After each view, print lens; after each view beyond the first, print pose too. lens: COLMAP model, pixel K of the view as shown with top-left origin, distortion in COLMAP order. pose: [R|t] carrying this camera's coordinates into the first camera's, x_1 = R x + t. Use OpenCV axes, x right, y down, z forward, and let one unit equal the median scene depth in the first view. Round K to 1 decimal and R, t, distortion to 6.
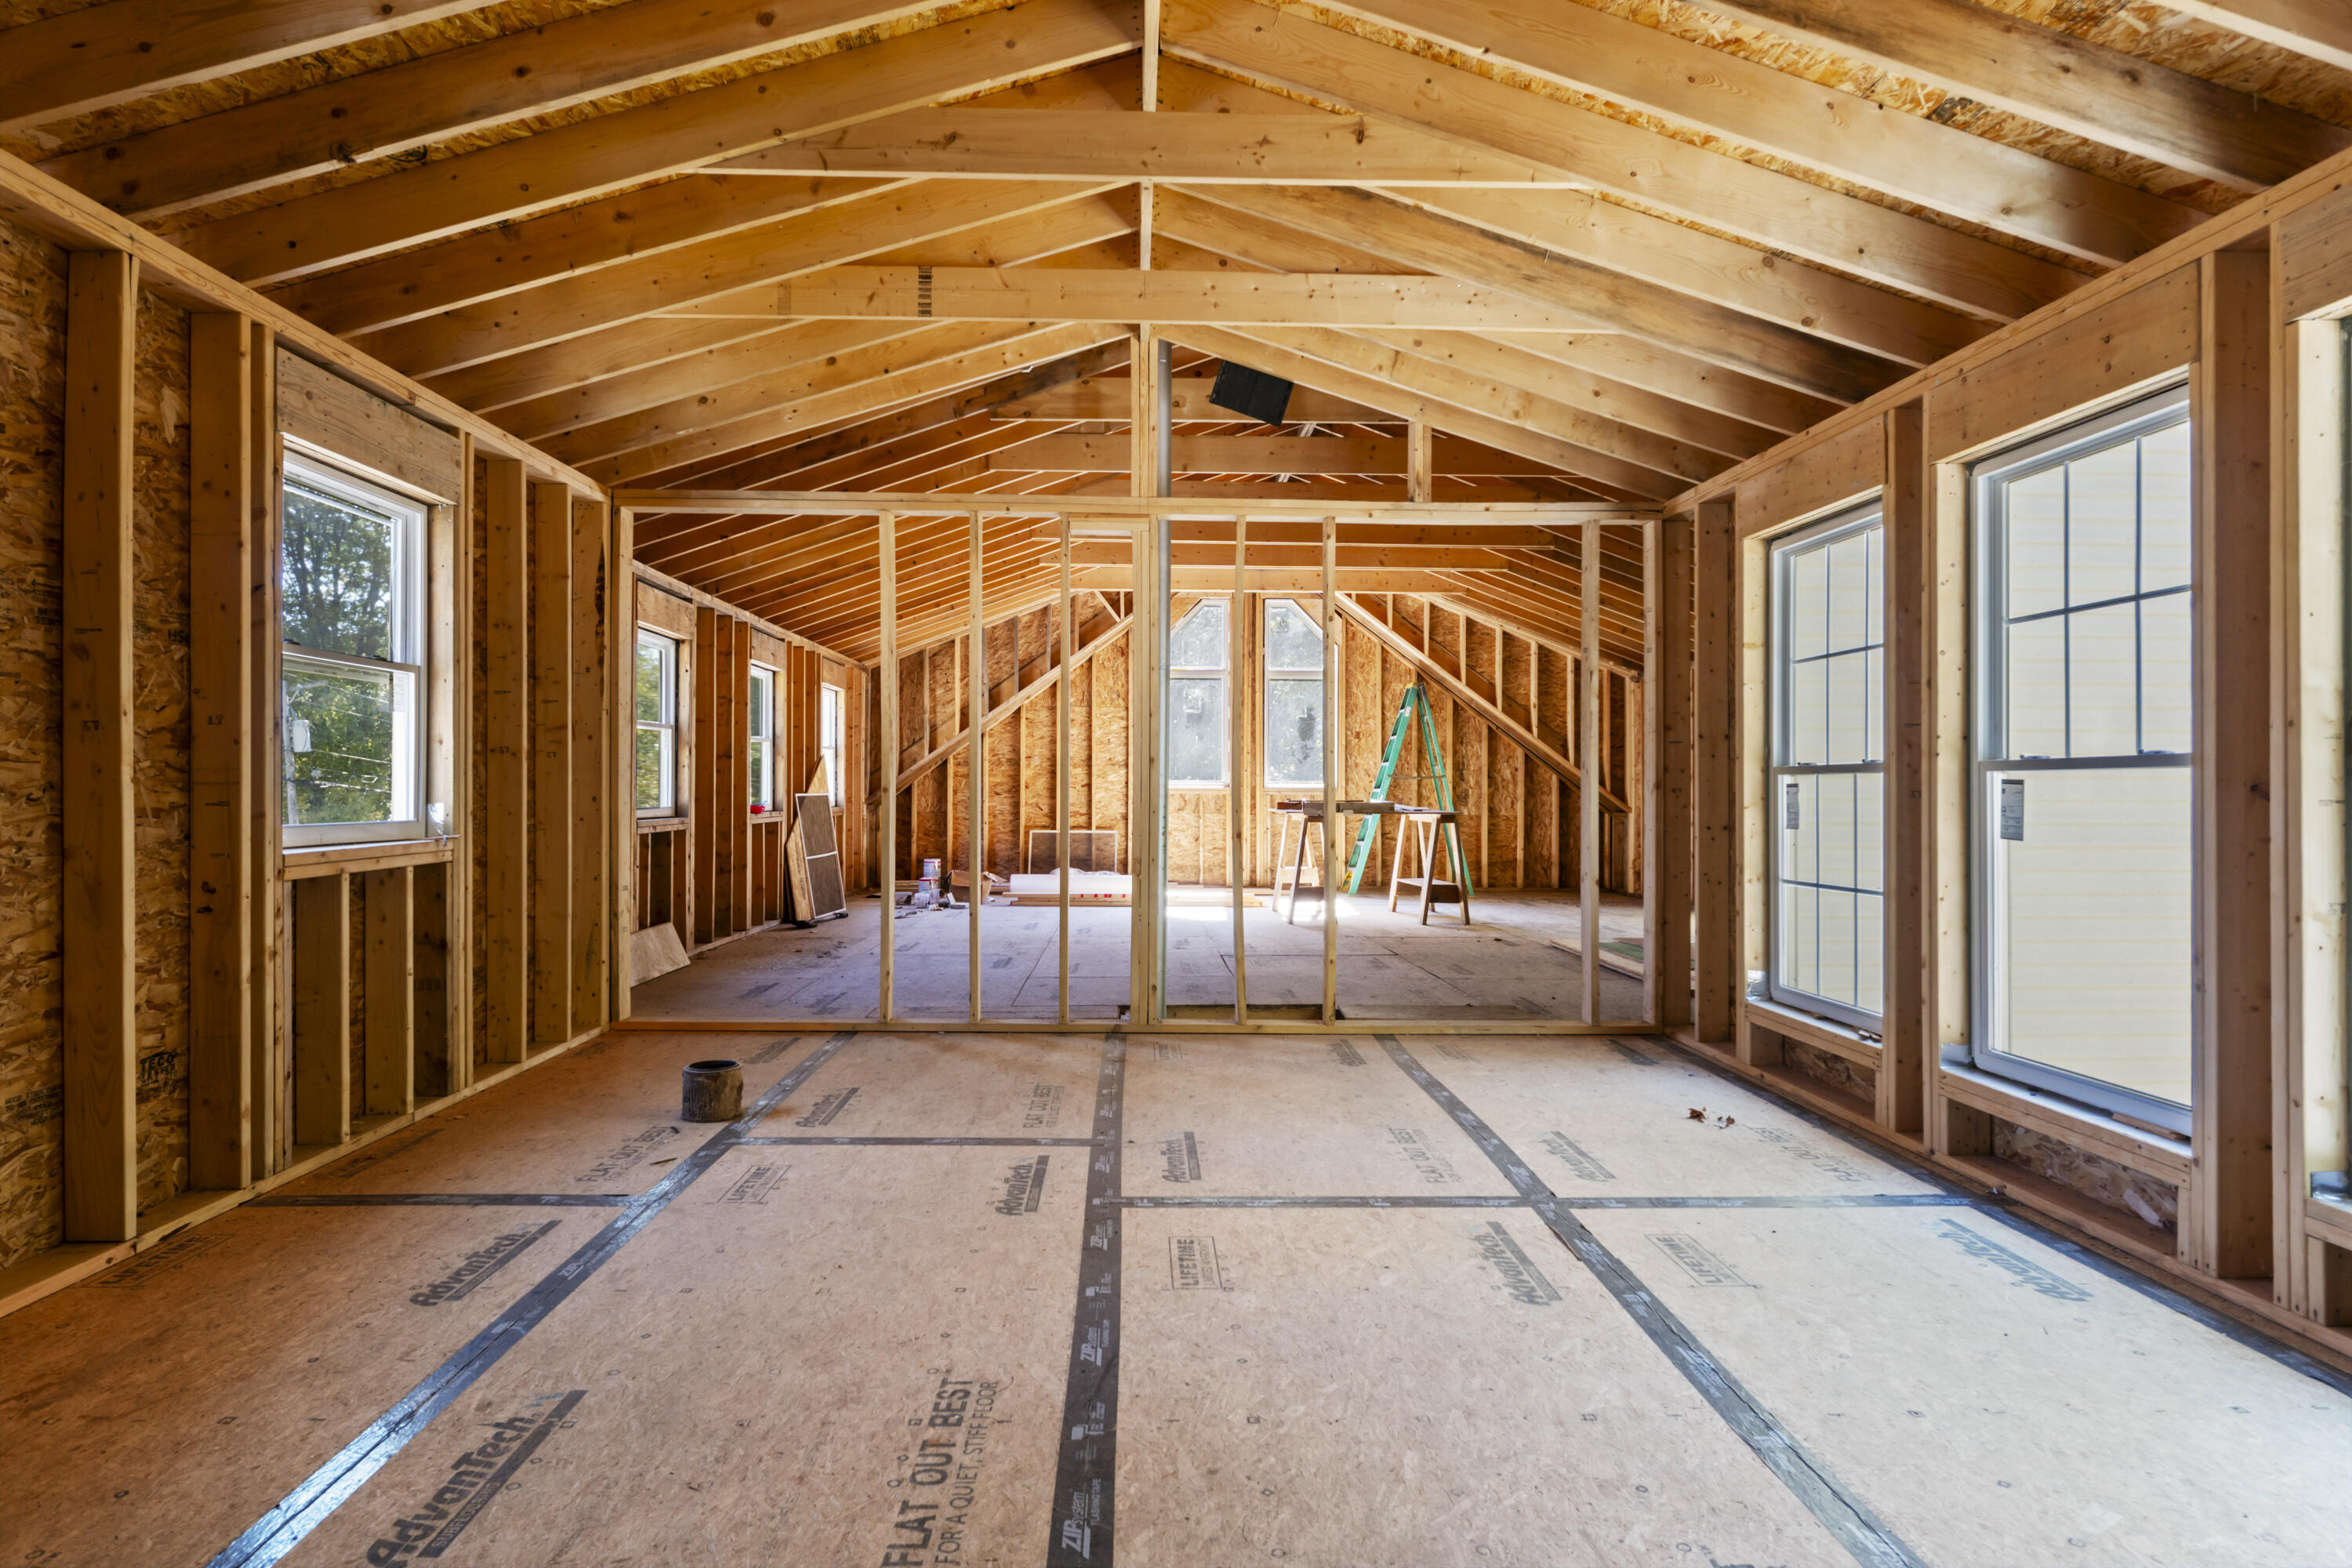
lens RADIAL K [[1298.2, 0, 1178.5], [0, 1298.2, 786.8], [0, 0, 1]] dist [0.002691, -0.003074]
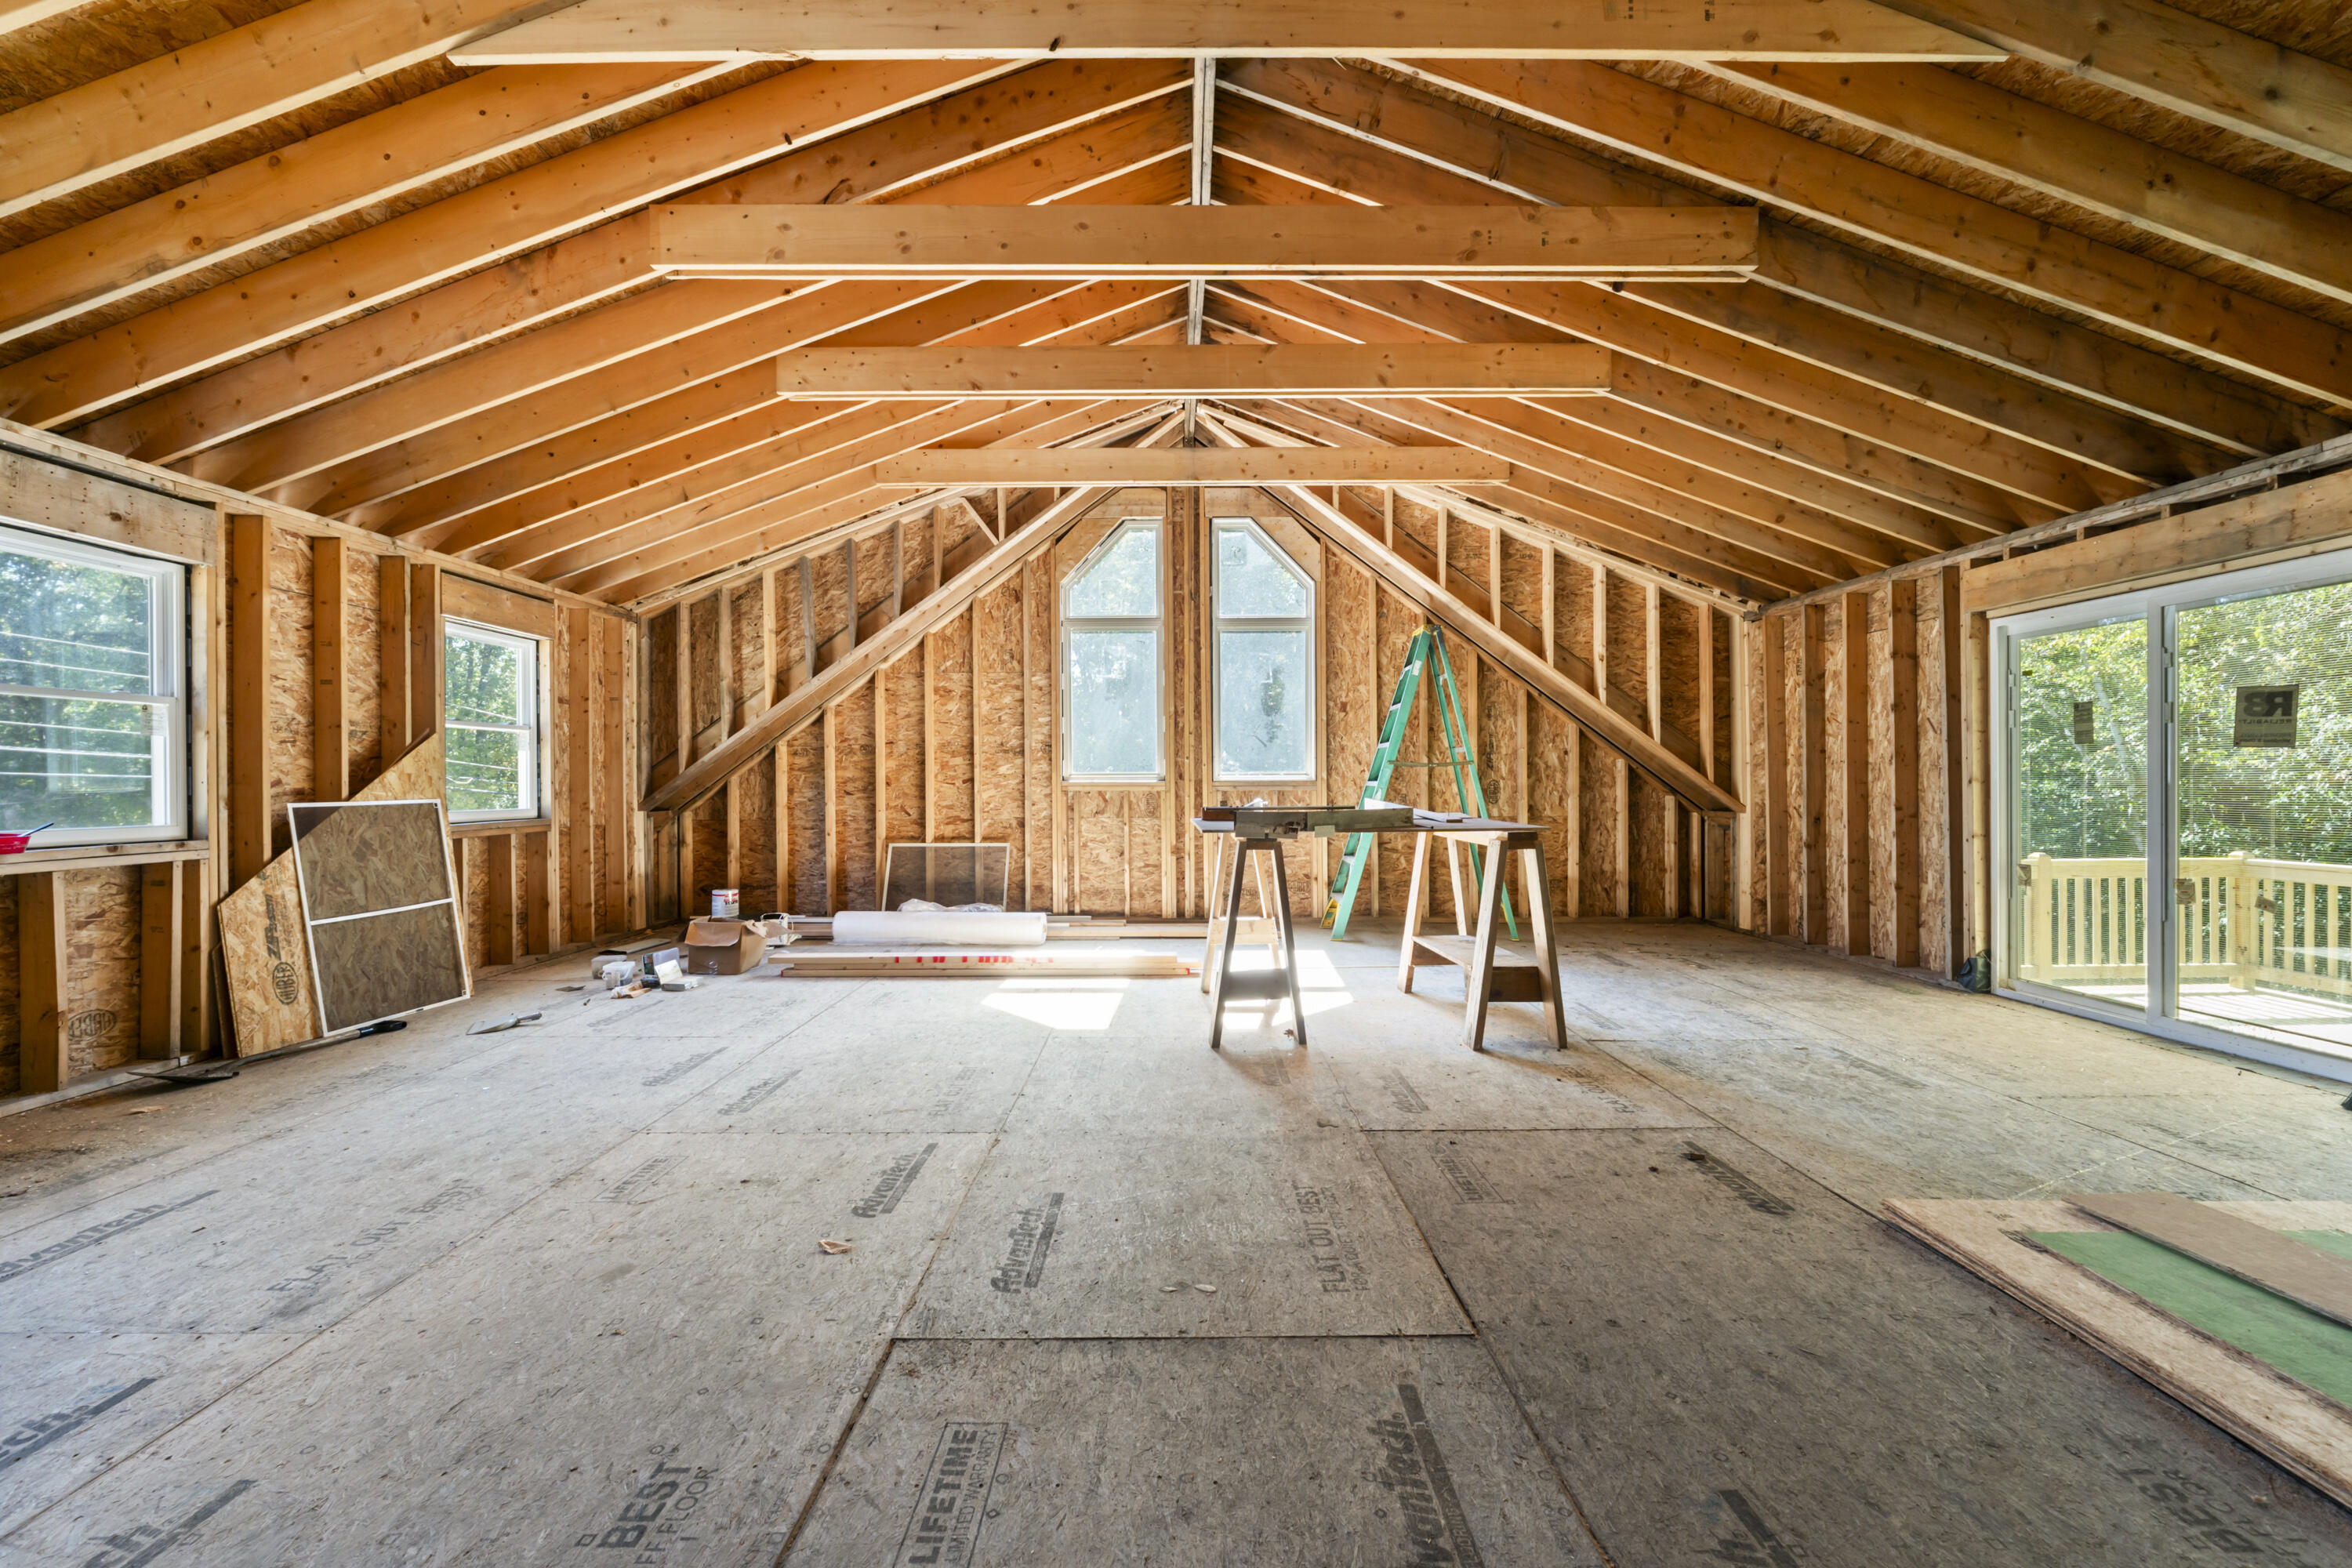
lens RADIAL K [[990.3, 0, 1170.5], [0, 990.3, 782.4], [0, 0, 1]] dist [-0.010424, -0.000306]
pose [[0.999211, -0.010137, -0.038409, 0.064991], [0.010239, 0.999944, 0.002481, -0.000263], [0.038382, -0.002873, 0.999259, 0.464273]]
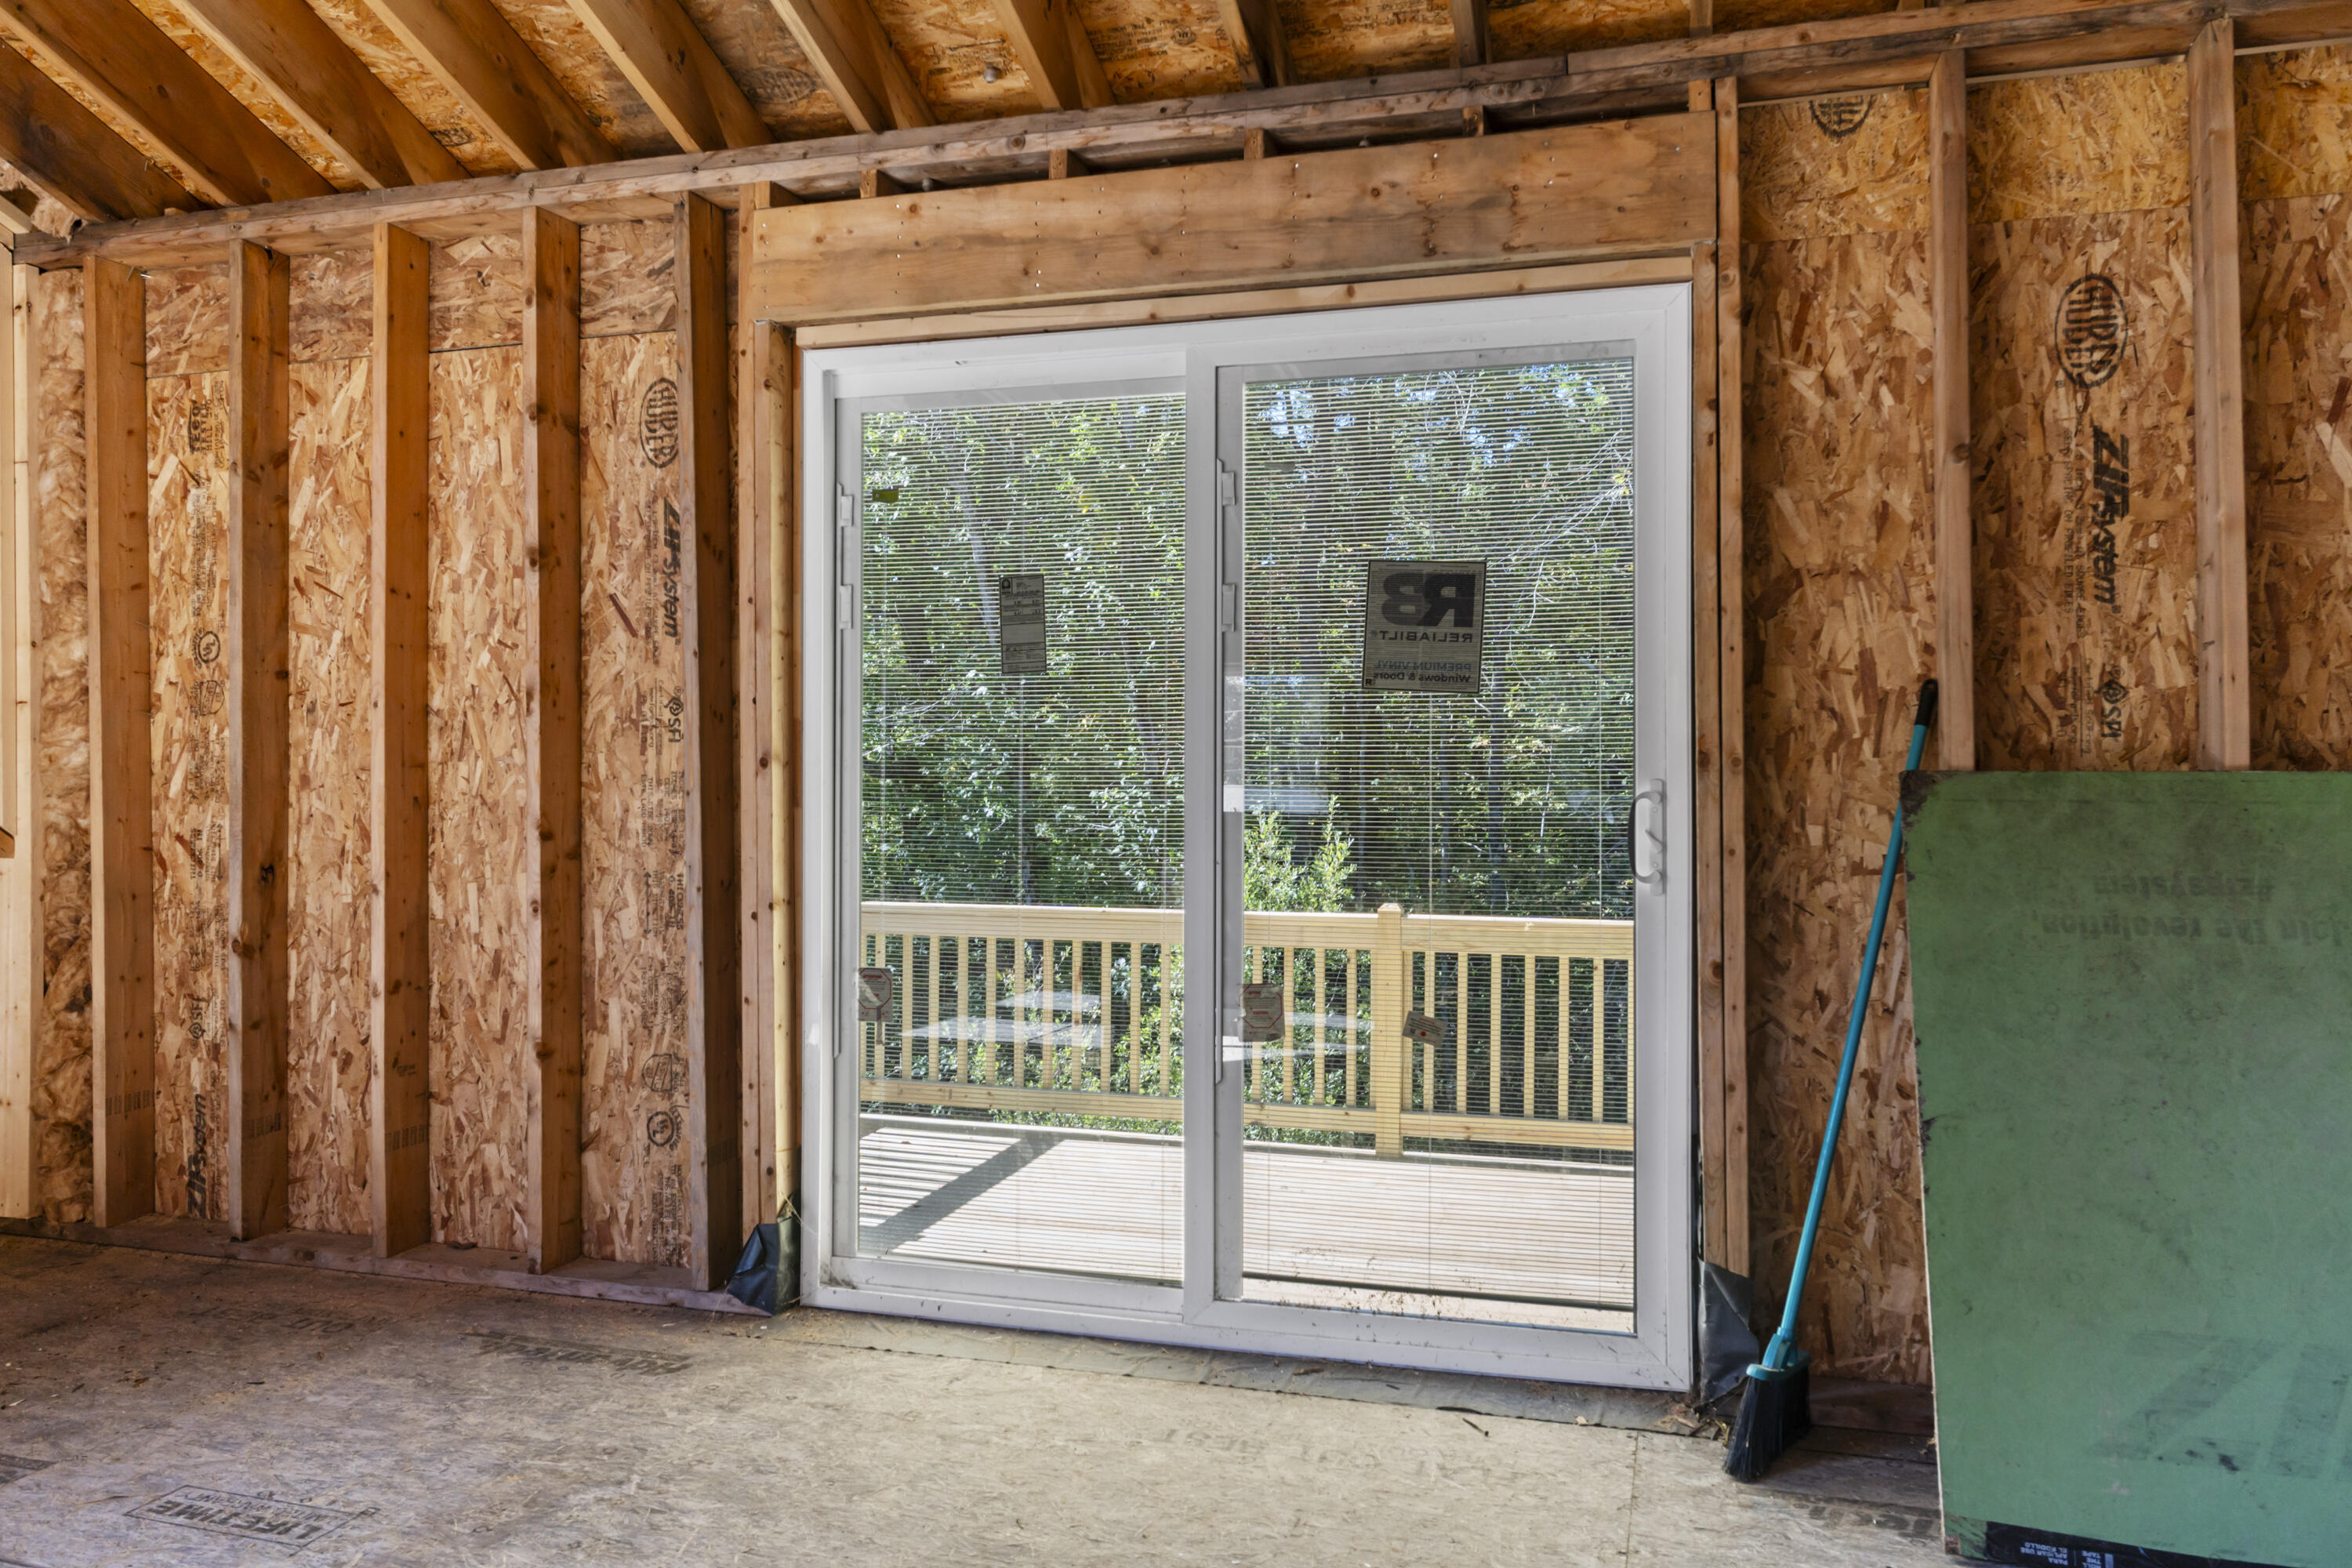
lens RADIAL K [[1688.1, 0, 1178.7], [0, 1688.1, 772.6], [0, 0, 1]] dist [-0.004242, 0.001347]
pose [[0.335926, -0.001845, 0.941887, 0.146249], [-0.005237, 0.999979, 0.003827, 0.003868], [-0.941874, -0.006218, 0.335909, 0.718641]]
